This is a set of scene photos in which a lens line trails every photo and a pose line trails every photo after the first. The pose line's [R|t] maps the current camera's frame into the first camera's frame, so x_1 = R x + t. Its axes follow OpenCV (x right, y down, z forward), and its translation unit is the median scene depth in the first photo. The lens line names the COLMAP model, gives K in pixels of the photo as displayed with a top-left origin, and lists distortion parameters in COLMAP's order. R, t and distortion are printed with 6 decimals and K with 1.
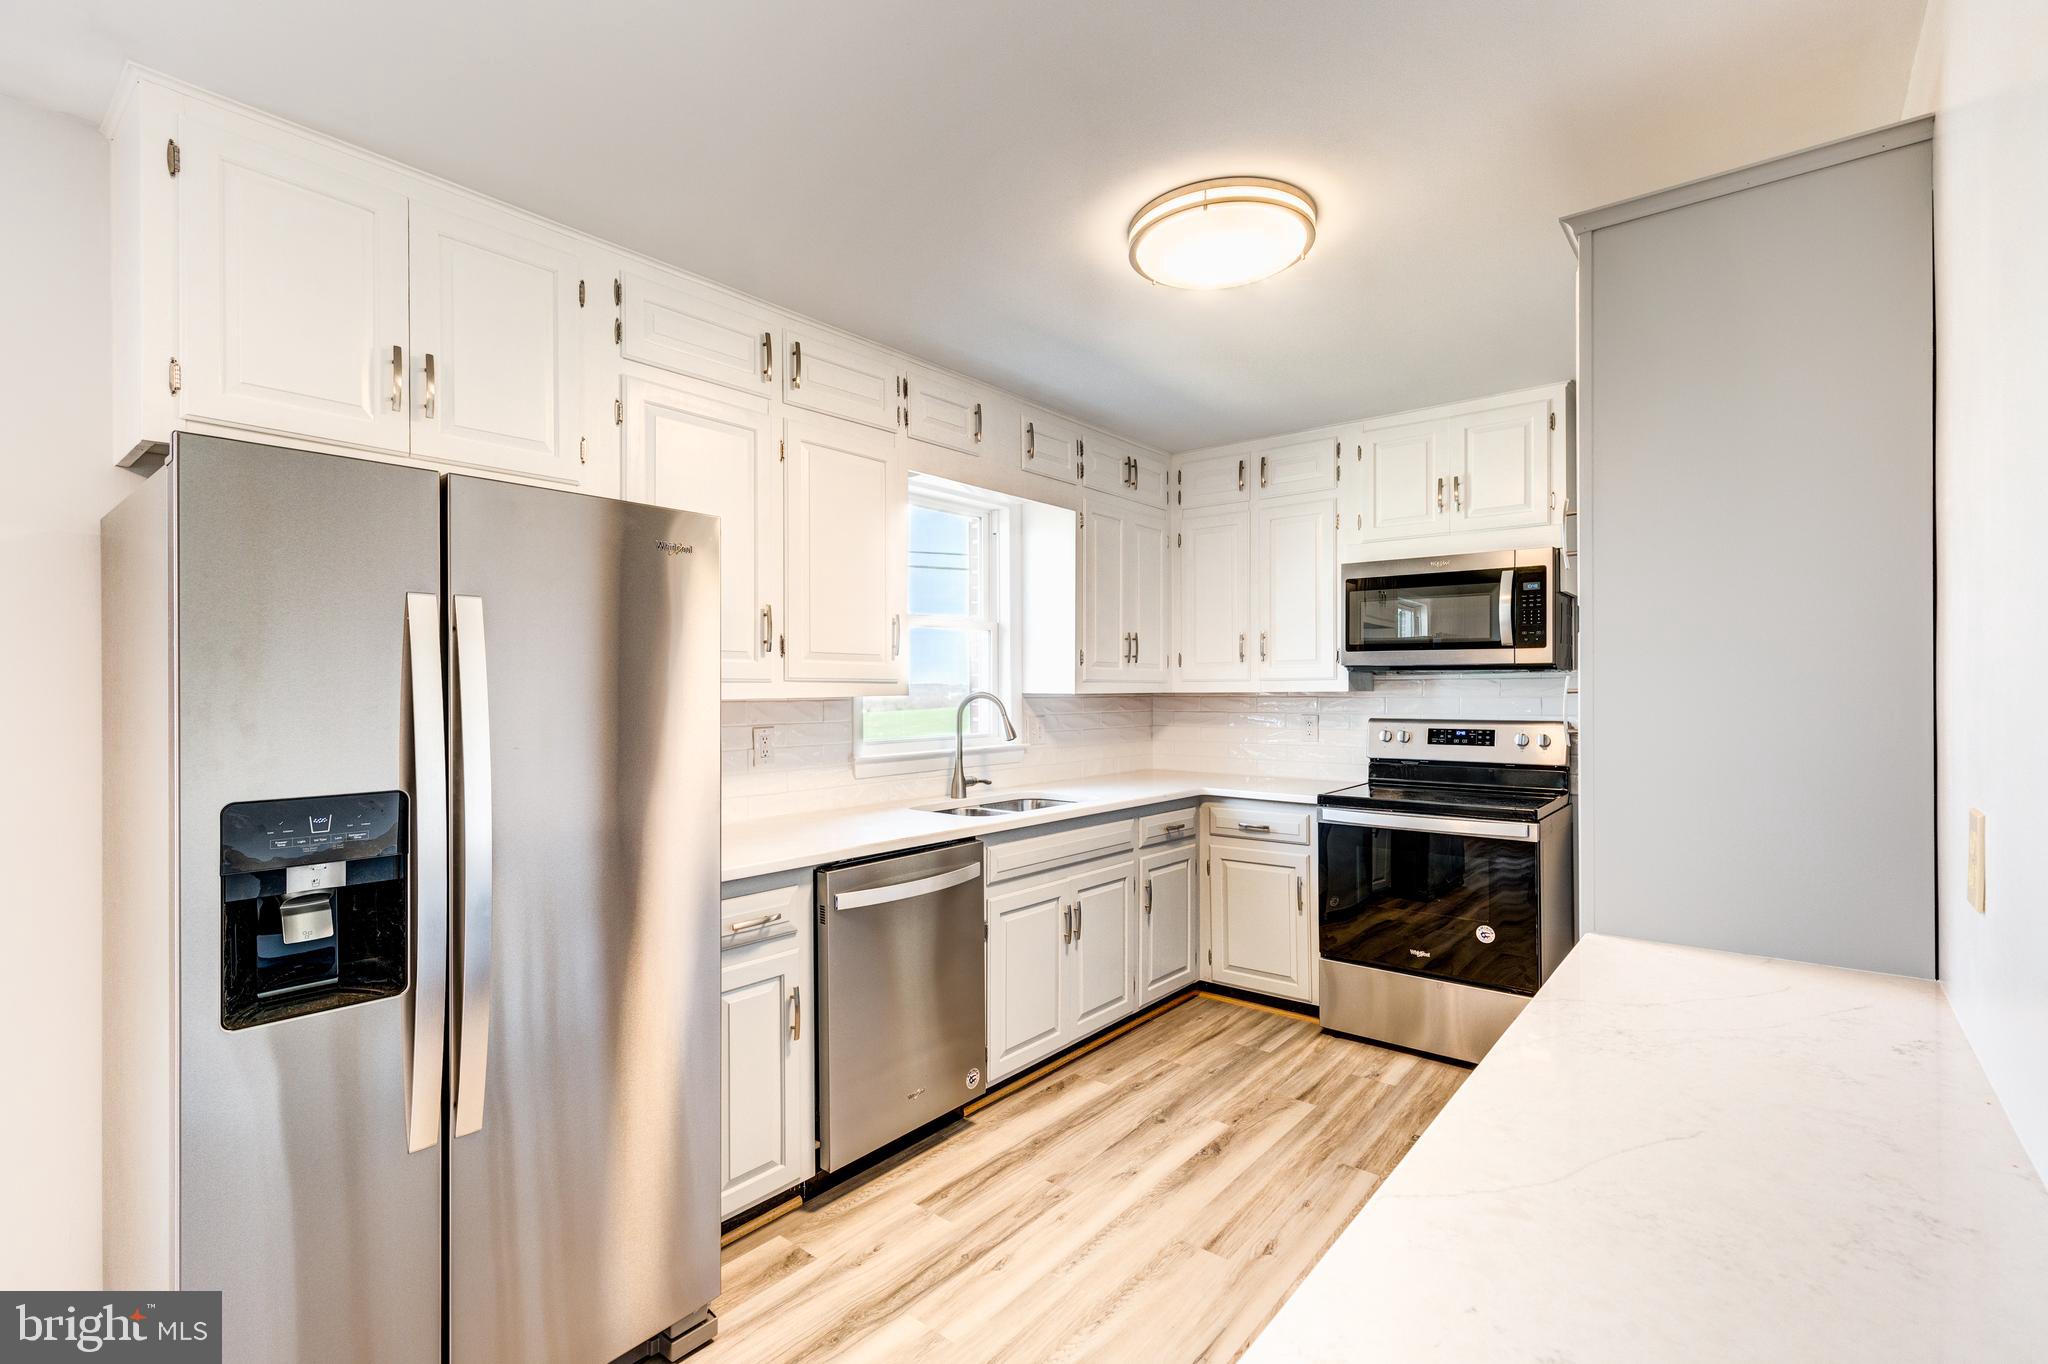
lens RADIAL K [[930.9, 0, 1019.6], [0, 930.9, 685.1], [0, 0, 1]] dist [0.015750, -0.004523]
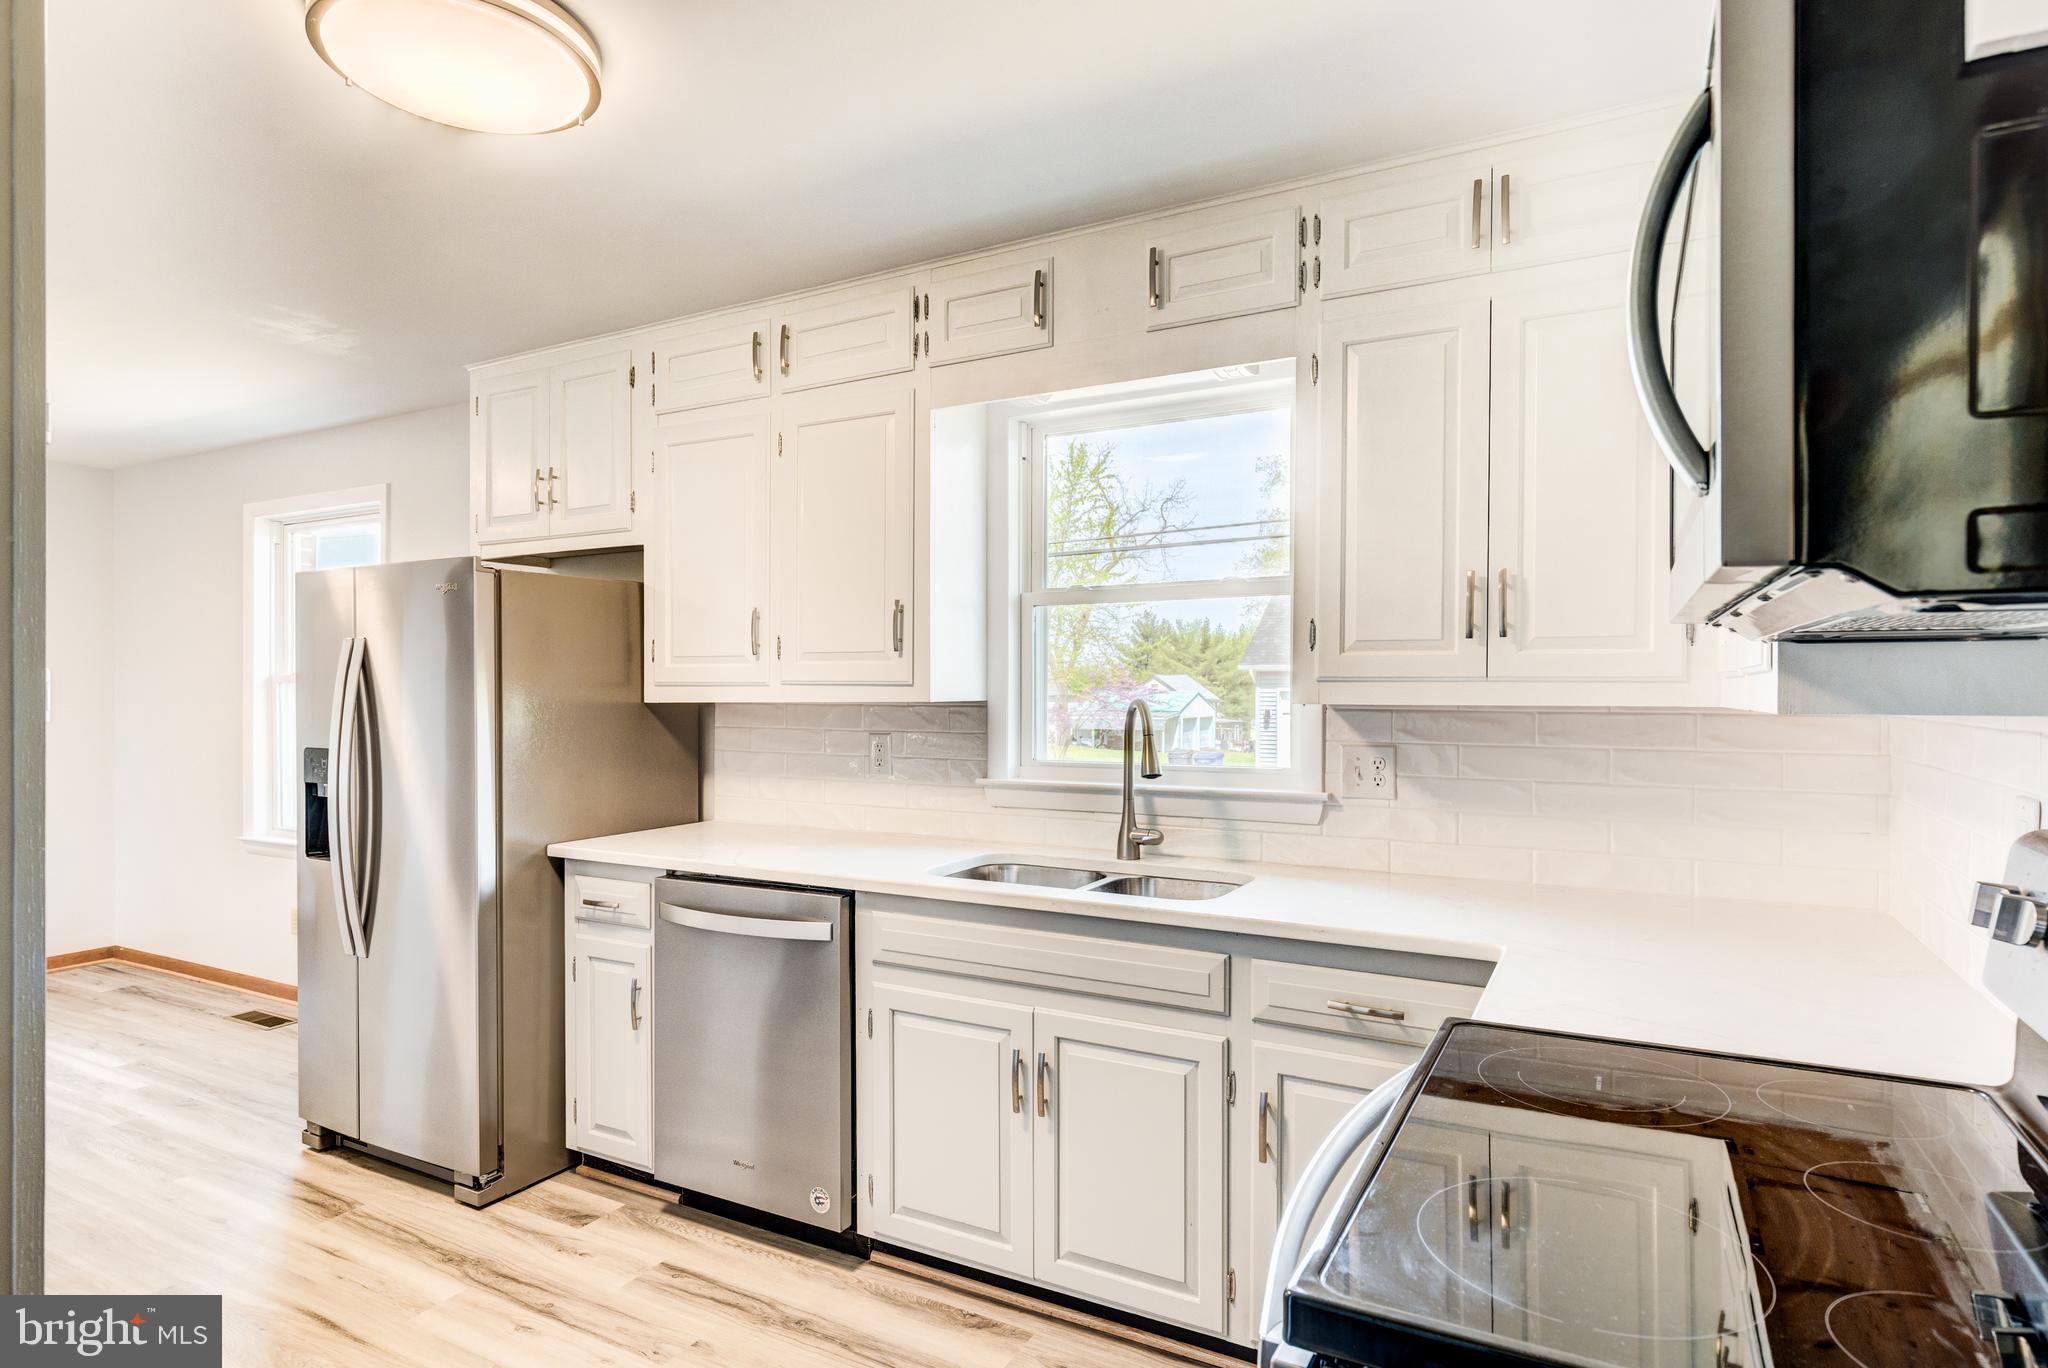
lens RADIAL K [[1093.0, 0, 1024.0], [0, 1093.0, 684.0], [0, 0, 1]] dist [-0.003101, -0.000747]
pose [[0.191151, -0.000881, -0.981560, 0.808773], [0.004109, 0.999992, -0.000097, -0.003142], [0.981552, -0.004014, 0.191153, 0.929033]]
